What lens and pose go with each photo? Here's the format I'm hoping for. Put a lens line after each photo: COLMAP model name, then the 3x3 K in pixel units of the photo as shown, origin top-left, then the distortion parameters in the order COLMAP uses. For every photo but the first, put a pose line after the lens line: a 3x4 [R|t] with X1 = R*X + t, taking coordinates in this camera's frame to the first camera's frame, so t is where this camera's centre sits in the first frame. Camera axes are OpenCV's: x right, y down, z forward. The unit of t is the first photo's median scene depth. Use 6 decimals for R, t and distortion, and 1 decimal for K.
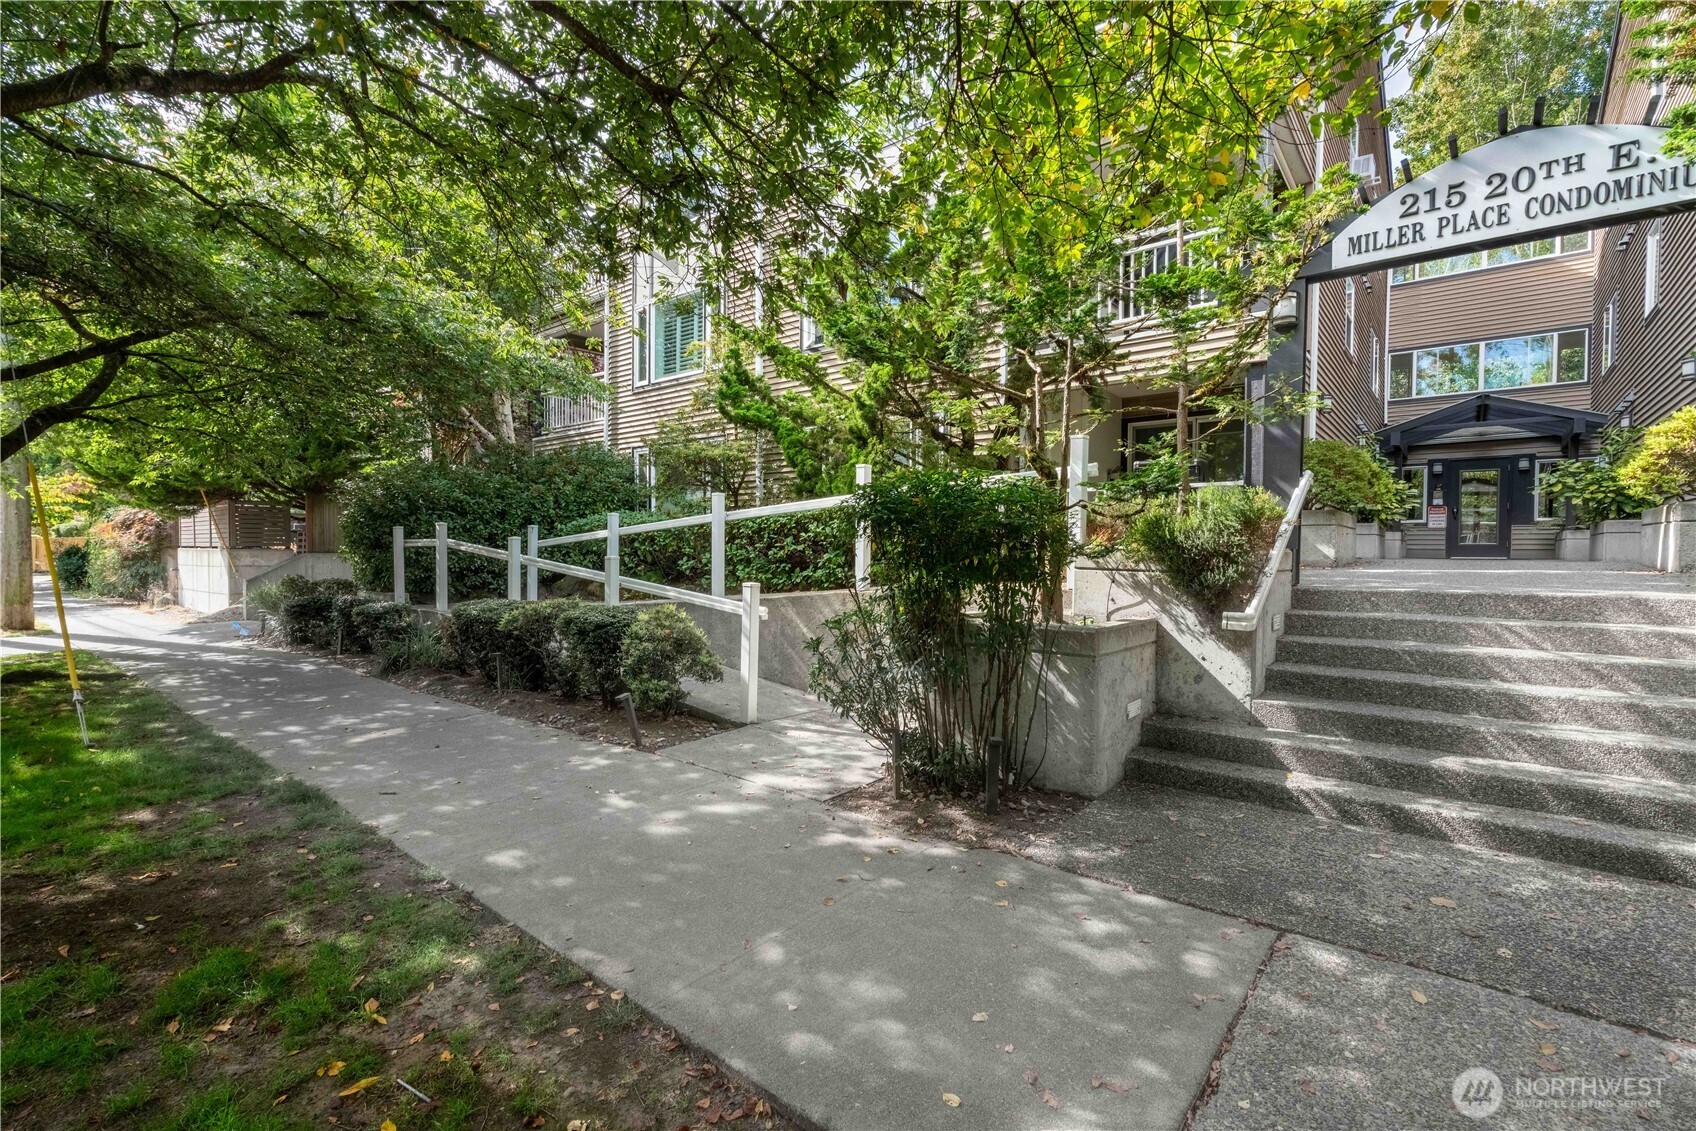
lens RADIAL K [[767.6, 0, 843.1], [0, 767.6, 571.2], [0, 0, 1]] dist [-0.001327, 0.000668]
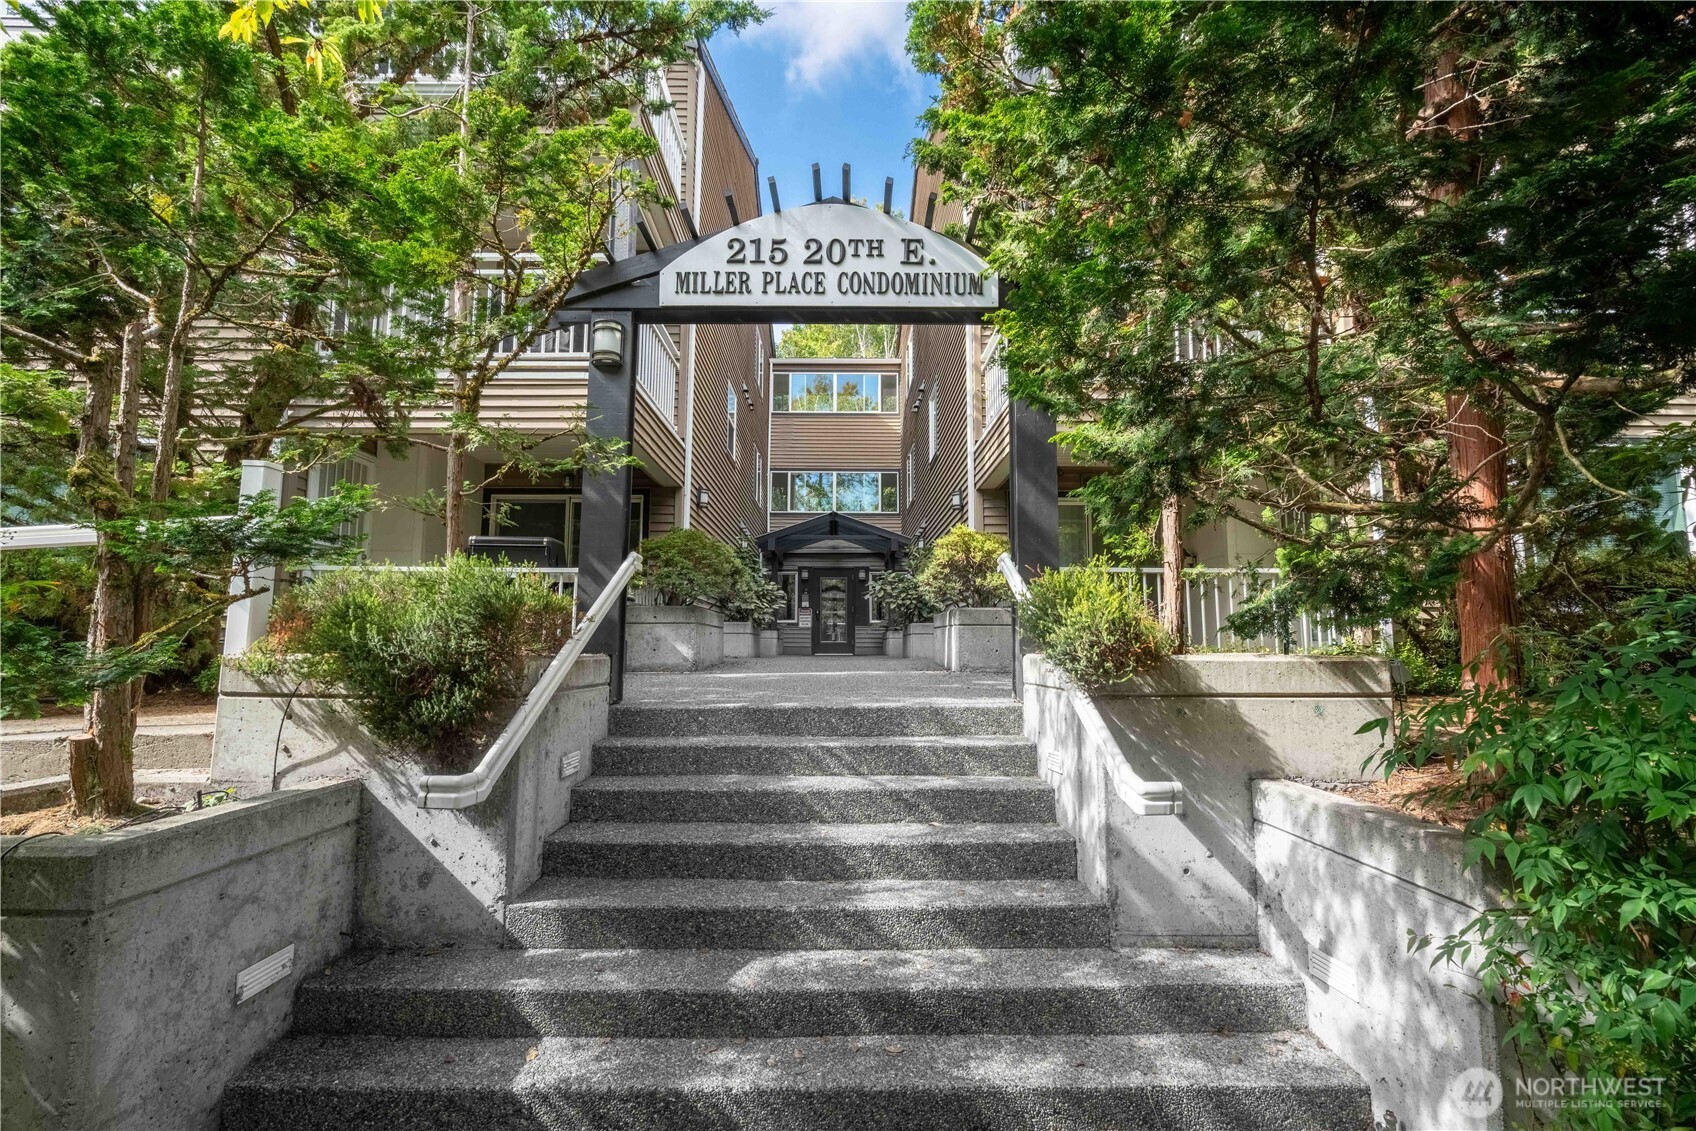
lens RADIAL K [[767.6, 0, 865.3], [0, 767.6, 563.6], [0, 0, 1]] dist [-0.001327, 0.000668]
pose [[0.752050, 0.068439, 0.655543, 0.307493], [0.019400, 0.991865, -0.125808, -0.019780], [-0.658820, 0.107331, 0.744604, 0.303128]]
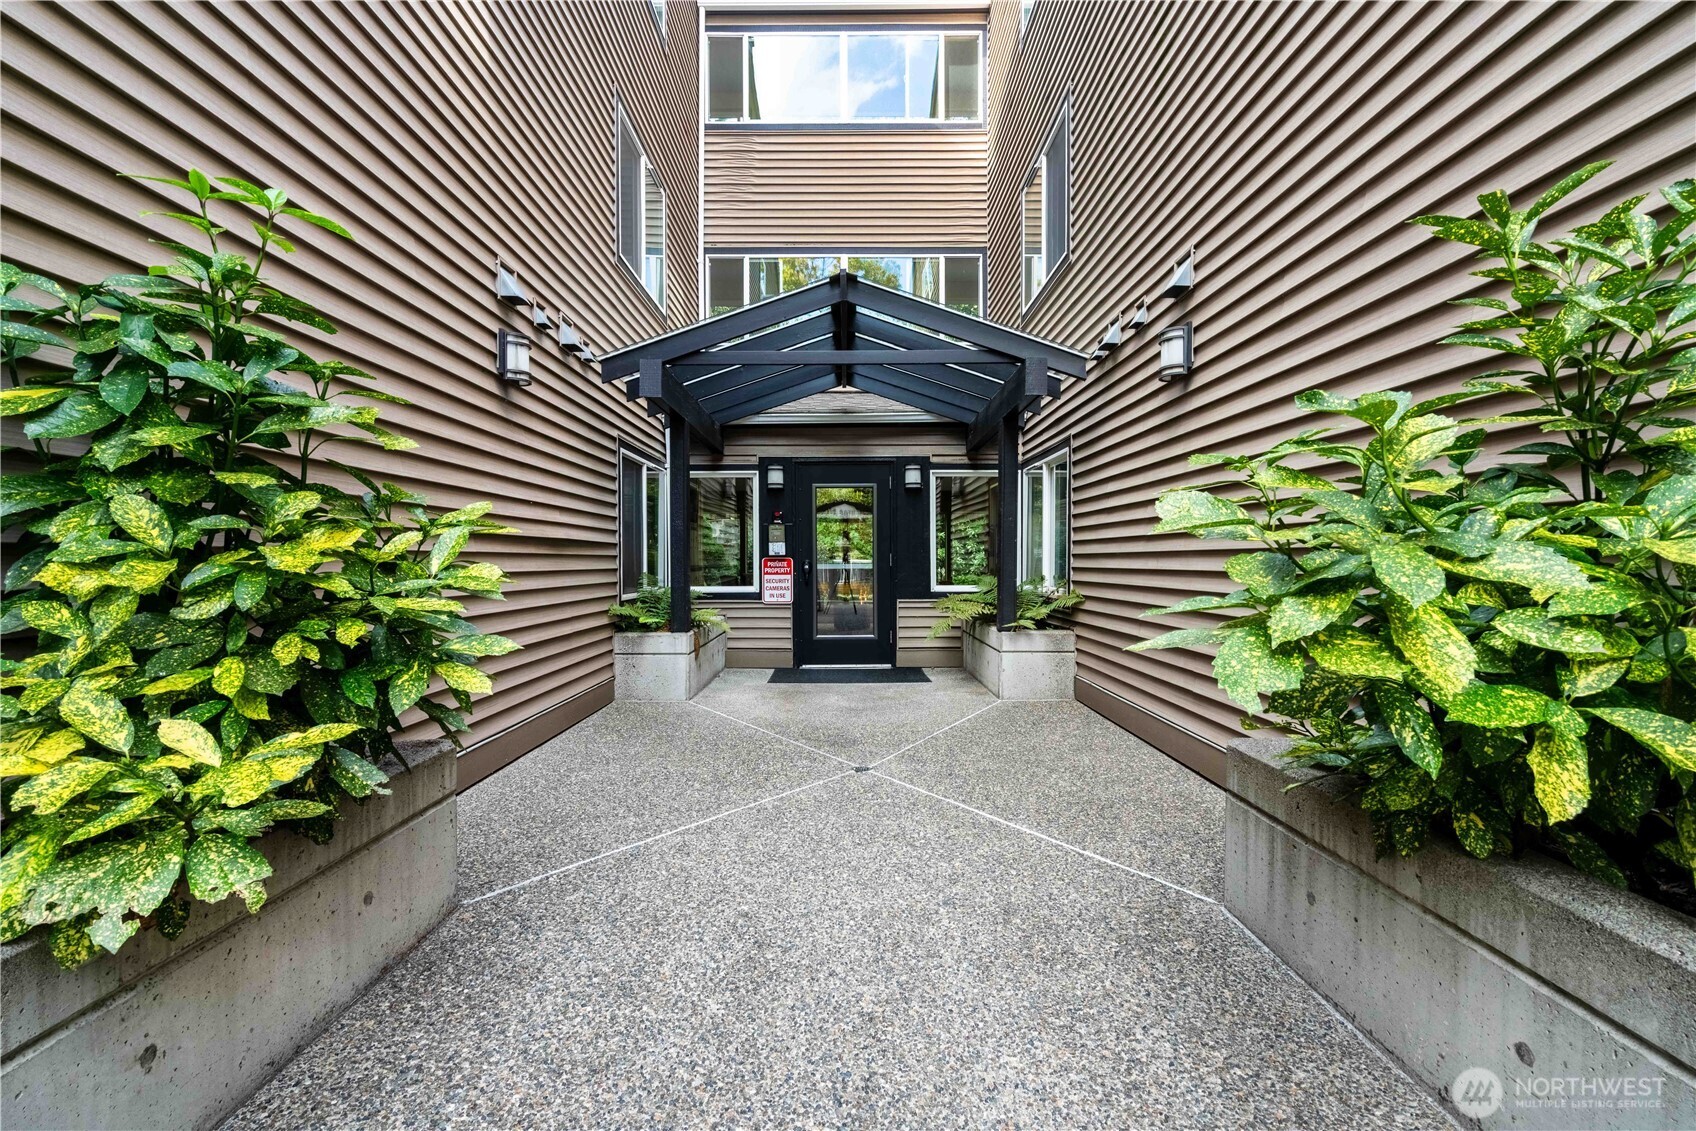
lens RADIAL K [[767.6, 0, 846.2], [0, 767.6, 561.7], [0, 0, 1]] dist [-0.001327, 0.000668]
pose [[0.774054, -0.011268, 0.633019, 1.561270], [0.021930, 0.999719, -0.009020, -0.236389], [-0.632740, 0.020864, 0.774083, 1.865142]]
